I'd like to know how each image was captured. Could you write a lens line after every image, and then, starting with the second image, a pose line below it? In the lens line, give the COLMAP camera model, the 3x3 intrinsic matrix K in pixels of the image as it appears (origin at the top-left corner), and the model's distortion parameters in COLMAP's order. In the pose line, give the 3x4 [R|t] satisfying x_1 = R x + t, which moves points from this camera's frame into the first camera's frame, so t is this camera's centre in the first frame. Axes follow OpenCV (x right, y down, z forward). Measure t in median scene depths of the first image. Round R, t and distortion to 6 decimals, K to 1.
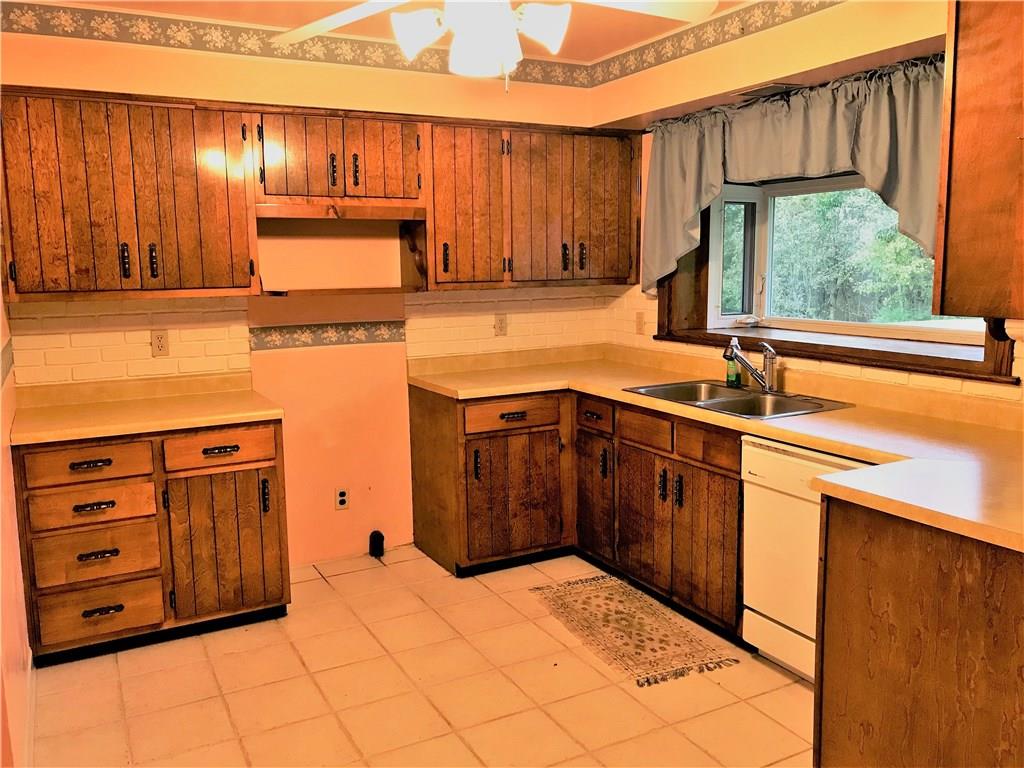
lens RADIAL K [[848.6, 0, 518.5], [0, 848.6, 381.0], [0, 0, 1]] dist [0.037280, -0.047481]
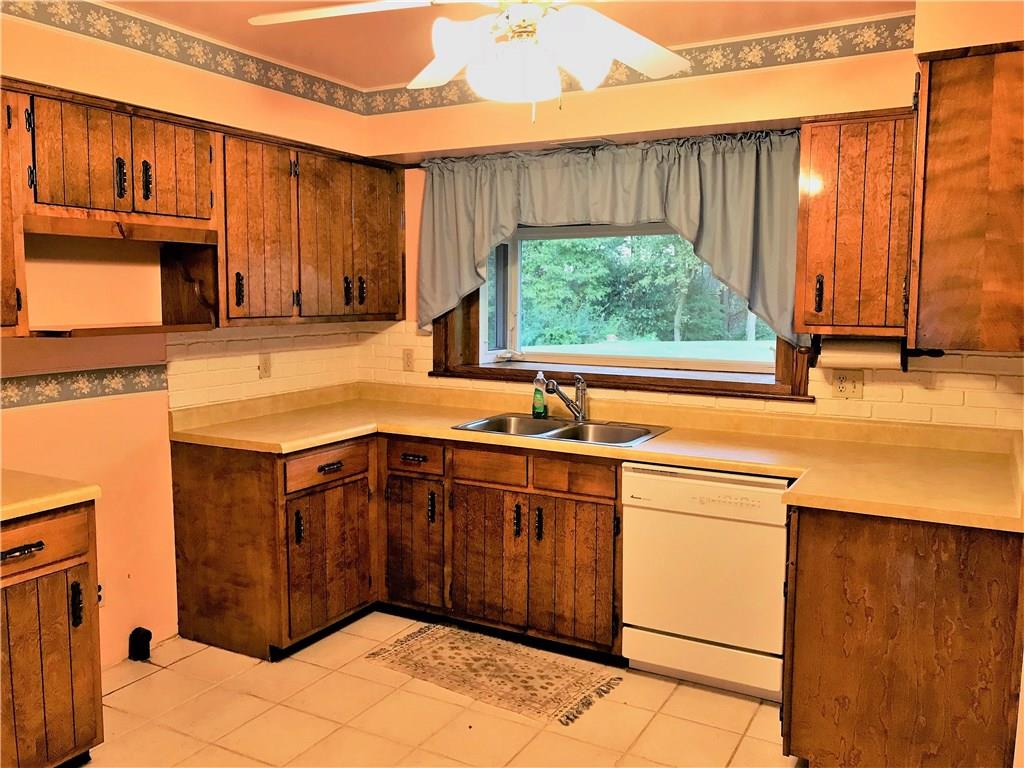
lens RADIAL K [[848.6, 0, 518.3], [0, 848.6, 377.1], [0, 0, 1]] dist [0.037280, -0.047481]
pose [[0.836911, -0.037033, 0.546085, -0.350381], [0.060342, 0.997869, -0.024806, -0.020666], [-0.544003, 0.053713, 0.837363, 0.143314]]
